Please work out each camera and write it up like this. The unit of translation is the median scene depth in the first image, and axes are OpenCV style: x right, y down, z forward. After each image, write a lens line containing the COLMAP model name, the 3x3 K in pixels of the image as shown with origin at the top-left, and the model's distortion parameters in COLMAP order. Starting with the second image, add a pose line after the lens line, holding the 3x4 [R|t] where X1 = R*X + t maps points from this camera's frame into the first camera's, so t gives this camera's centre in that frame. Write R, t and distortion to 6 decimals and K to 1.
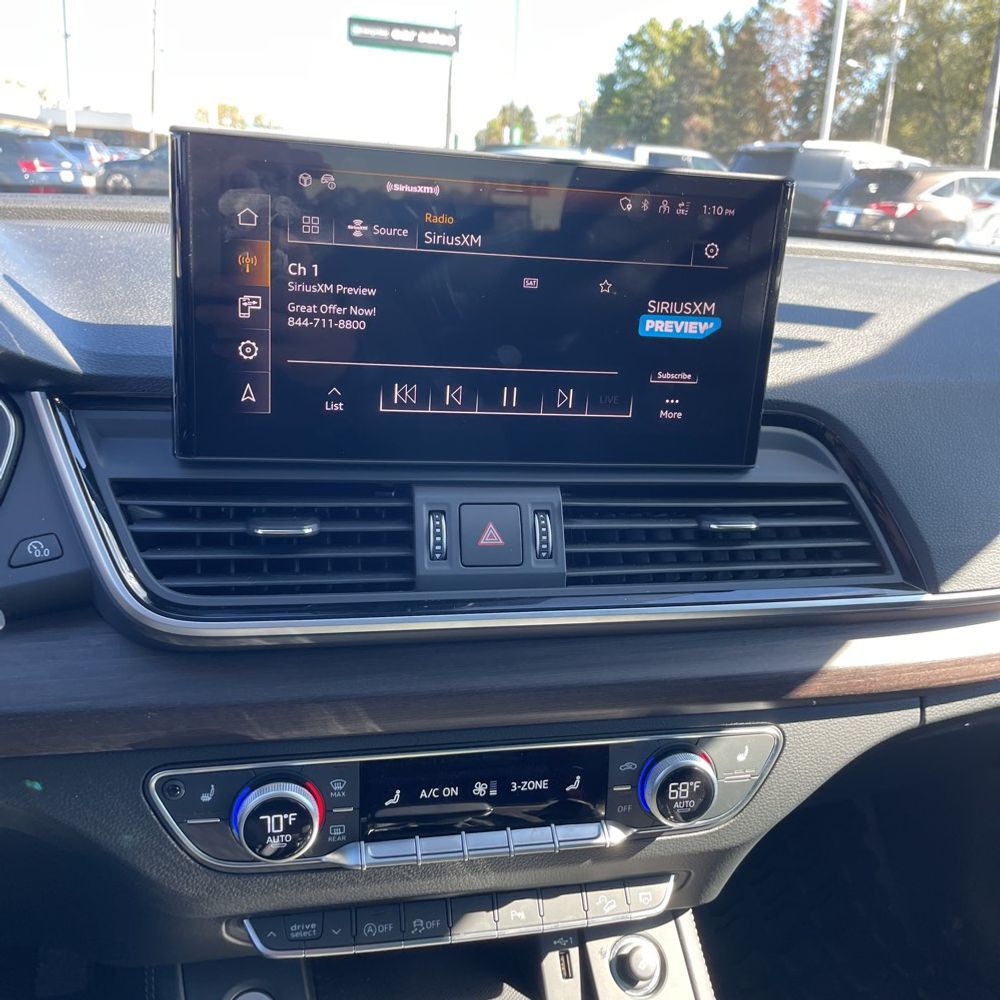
lens RADIAL K [[1013.0, 0, 509.3], [0, 1013.0, 497.0], [0, 0, 1]] dist [0.087250, -0.114518]
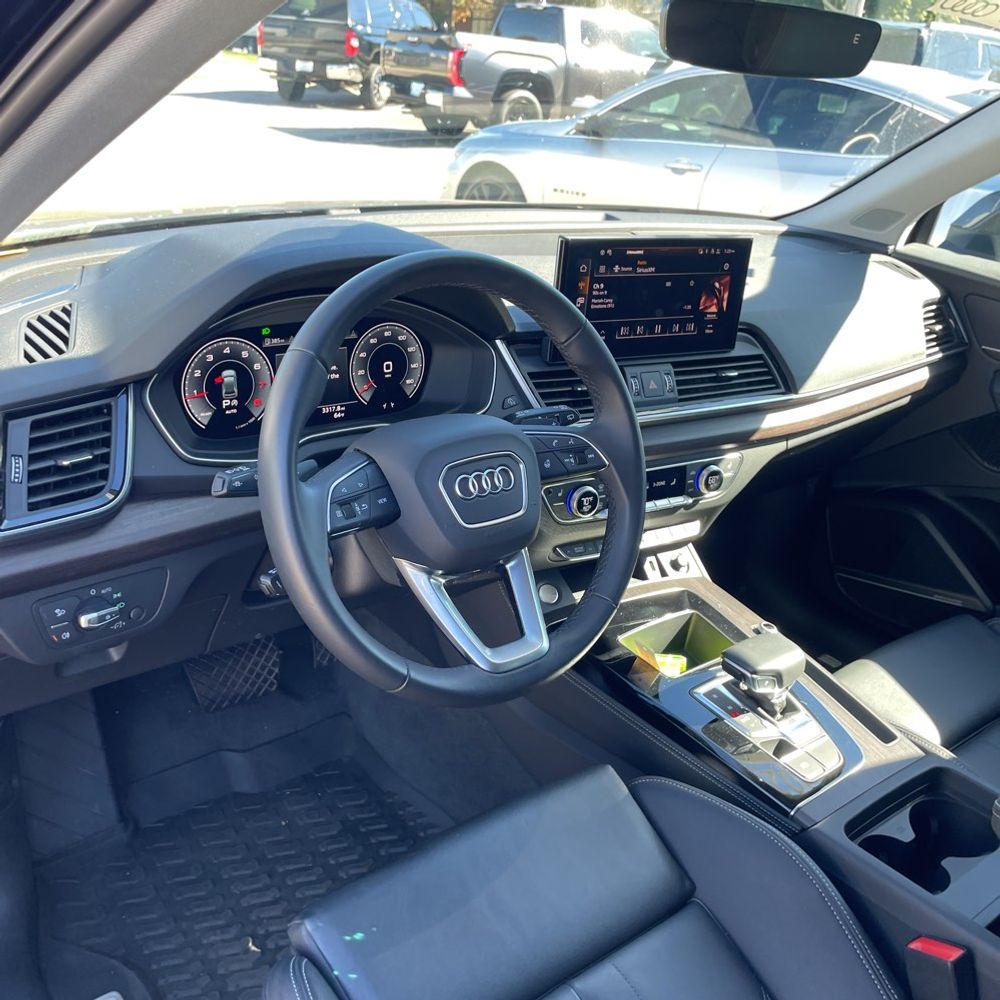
lens RADIAL K [[1005.0, 0, 500.0], [0, 1005.0, 500.0], [0, 0, 1]] dist [0.099640, -0.138037]
pose [[0.950475, -0.105352, 0.292402, -1.096803], [0.064005, 0.986981, 0.147554, -0.070599], [-0.304140, -0.121531, 0.944843, -1.248605]]
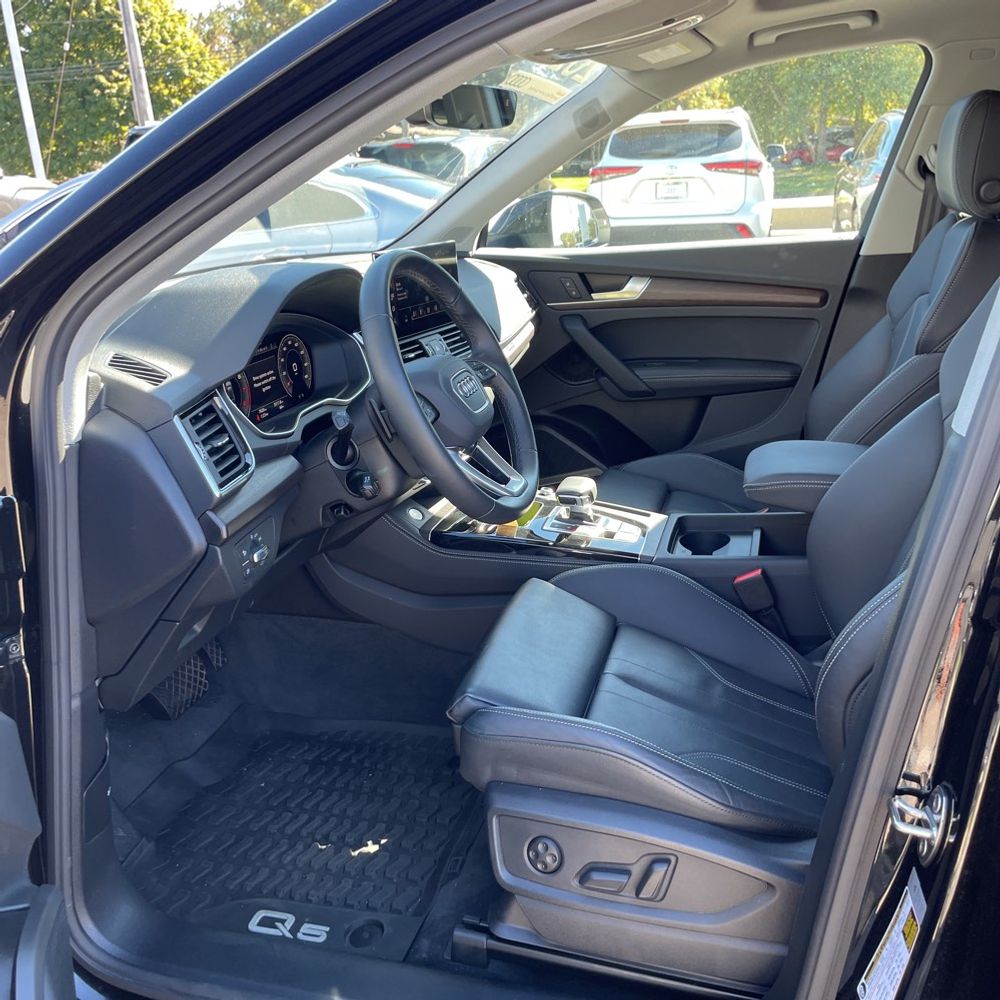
lens RADIAL K [[1005.0, 0, 500.0], [0, 1005.0, 500.0], [0, 0, 1]] dist [0.099640, -0.138037]
pose [[0.571012, -0.334089, 0.749886, -2.674833], [0.320570, 0.931667, 0.170974, 0.001210], [-0.755765, 0.142763, 0.639092, -1.359261]]
